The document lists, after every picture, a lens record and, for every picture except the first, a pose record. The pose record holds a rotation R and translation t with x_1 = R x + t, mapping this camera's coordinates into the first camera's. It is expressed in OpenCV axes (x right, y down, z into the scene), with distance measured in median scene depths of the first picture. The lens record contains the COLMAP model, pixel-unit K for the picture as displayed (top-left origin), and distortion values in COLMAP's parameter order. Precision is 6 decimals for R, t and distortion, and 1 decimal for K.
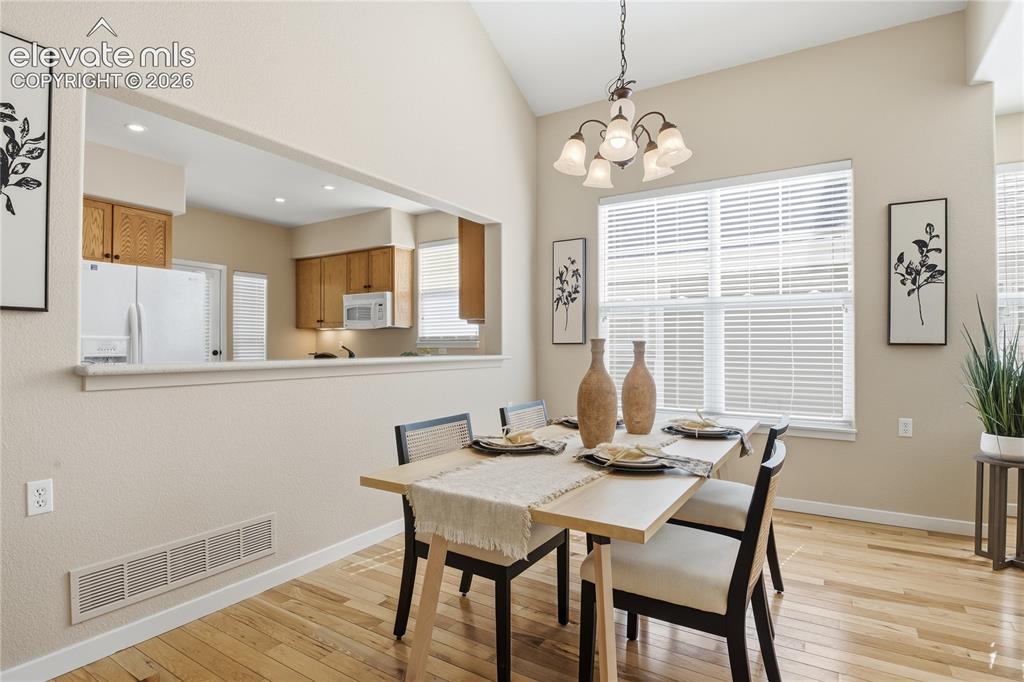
lens RADIAL K [[515.6, 0, 519.6], [0, 515.6, 347.0], [0, 0, 1]] dist [-0.024613, -0.004660]
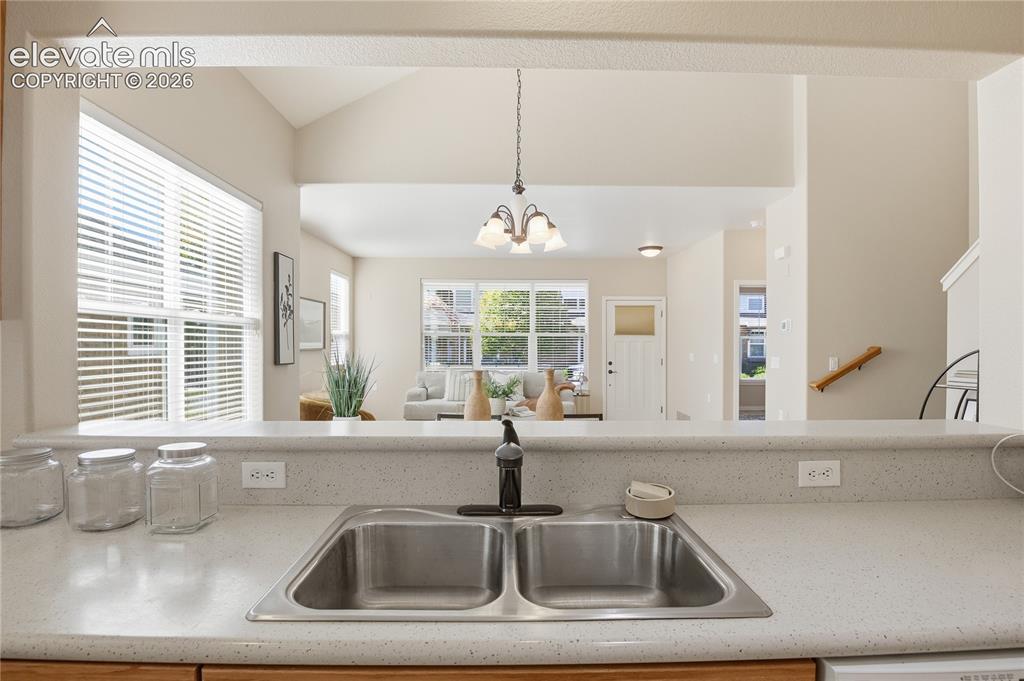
lens RADIAL K [[515.6, 0, 517.0], [0, 515.6, 346.6], [0, 0, 1]] dist [-0.024613, -0.004660]
pose [[-0.541594, -0.002121, 0.840637, -0.617350], [-0.000390, 0.999997, 0.002272, -0.049020], [-0.840640, 0.000903, -0.541594, 1.106684]]
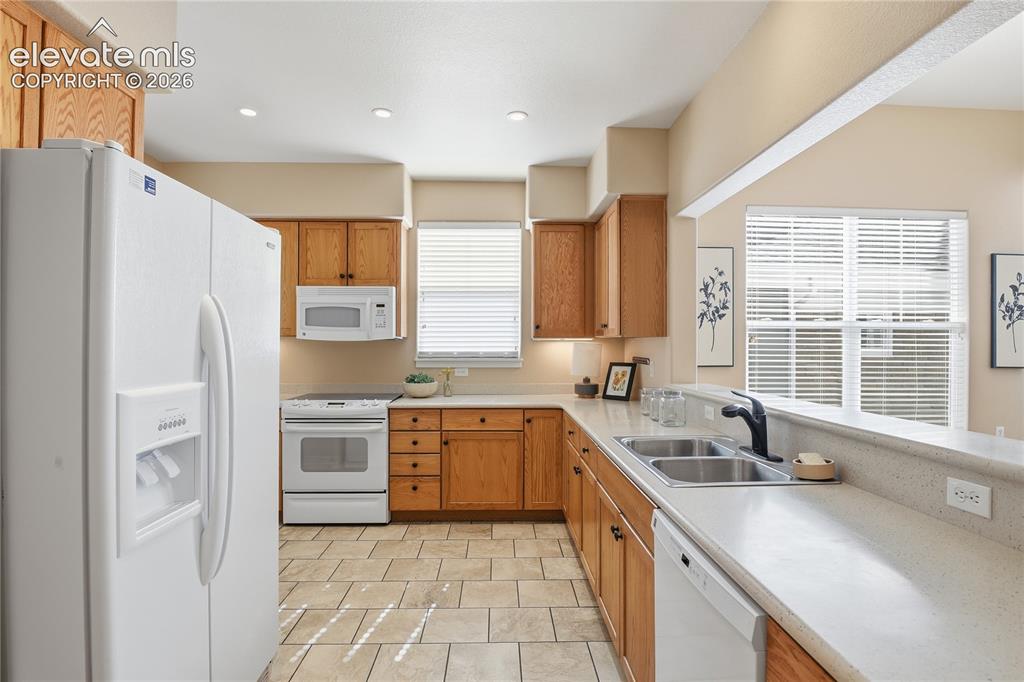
lens RADIAL K [[515.6, 0, 518.7], [0, 515.6, 349.5], [0, 0, 1]] dist [-0.024613, -0.004660]
pose [[0.830829, -0.000776, 0.556527, -0.846262], [-0.002455, 0.999984, 0.005058, -0.048559], [-0.556523, -0.005569, 0.830814, 0.585074]]
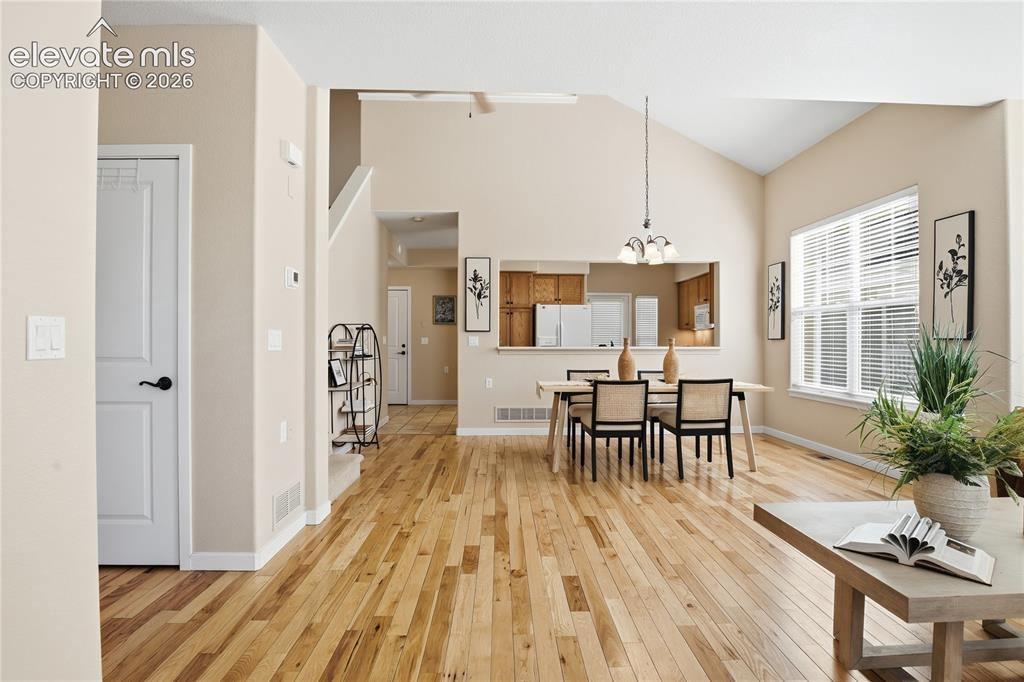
lens RADIAL K [[515.6, 0, 519.2], [0, 515.6, 337.5], [0, 0, 1]] dist [-0.024613, -0.004660]
pose [[0.557574, -0.006541, -0.830101, 1.081812], [-0.000214, 0.999968, -0.008023, 0.000358], [0.830127, 0.004651, 0.557555, -0.426522]]
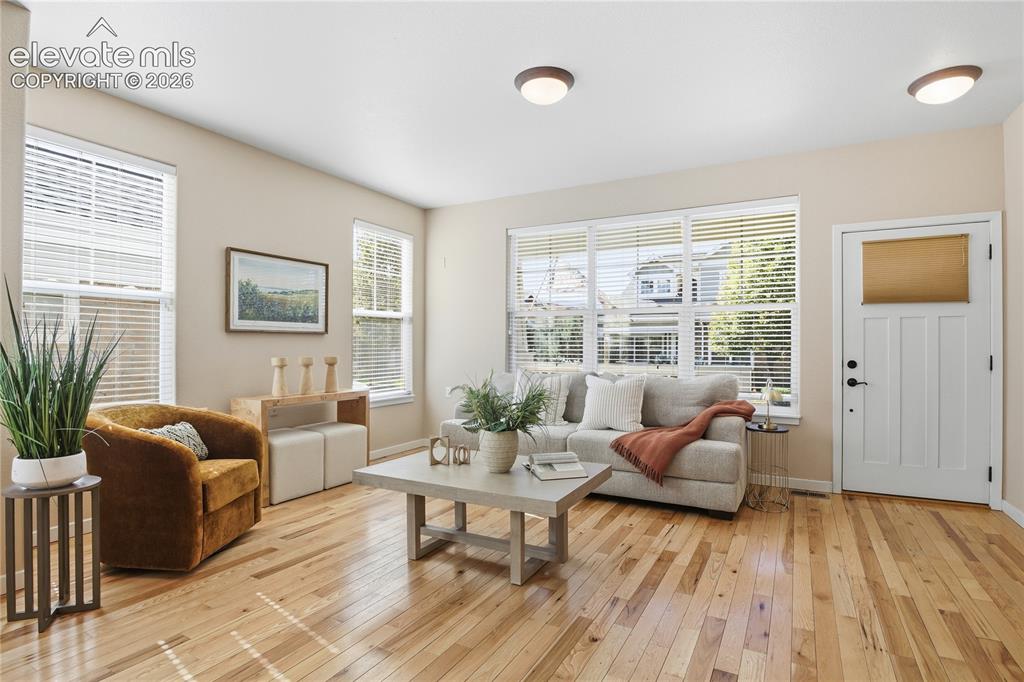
lens RADIAL K [[515.6, 0, 512.3], [0, 515.6, 340.4], [0, 0, 1]] dist [-0.024613, -0.004660]
pose [[-0.052719, 0.012411, 0.998532, 0.101068], [-0.004684, 0.999909, -0.012676, -0.000528], [-0.998598, -0.005345, -0.052656, 0.226416]]
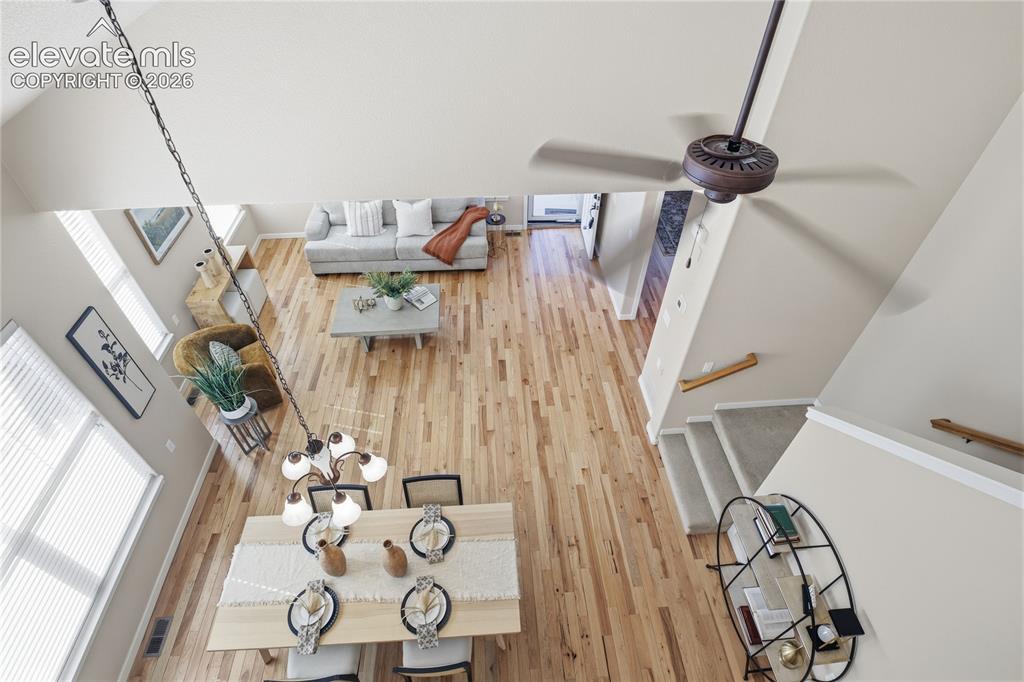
lens RADIAL K [[515.6, 0, 515.9], [0, 515.6, 341.2], [0, 0, 1]] dist [-0.024613, -0.004660]
pose [[-0.586882, -0.574786, 0.570255, -0.376992], [-0.010764, 0.709780, 0.704341, -0.942794], [-0.809601, 0.407227, -0.422744, 0.652629]]
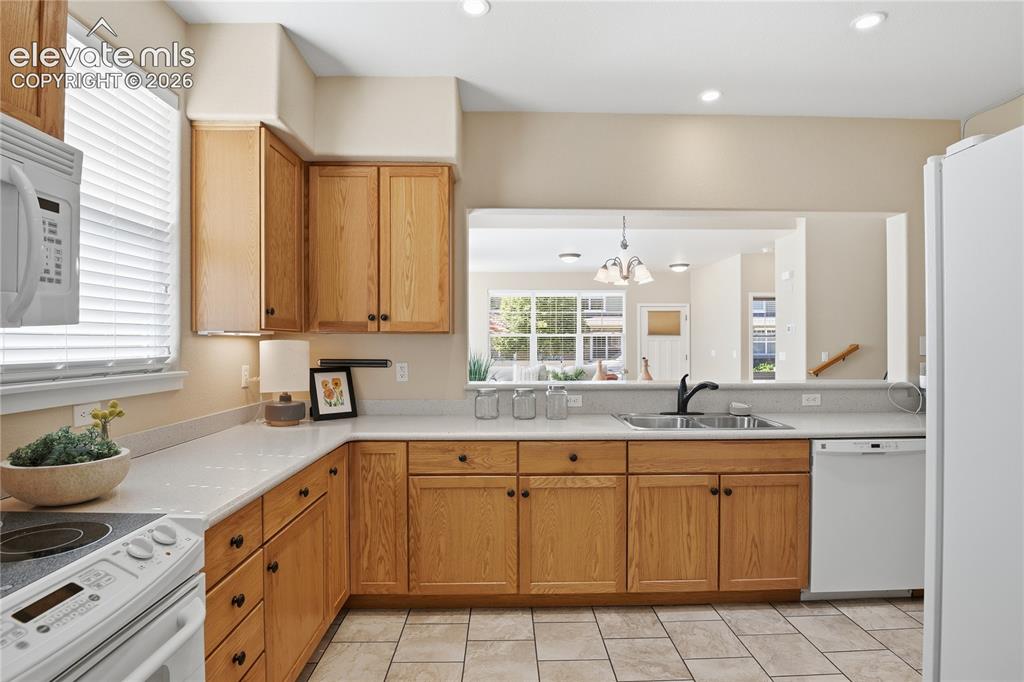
lens RADIAL K [[515.6, 0, 519.2], [0, 515.6, 342.7], [0, 0, 1]] dist [-0.024613, -0.004660]
pose [[-0.545138, 0.004226, 0.838336, -0.889655], [0.003412, 0.999990, -0.002822, -0.050922], [-0.838339, 0.001322, -0.545147, 1.624270]]
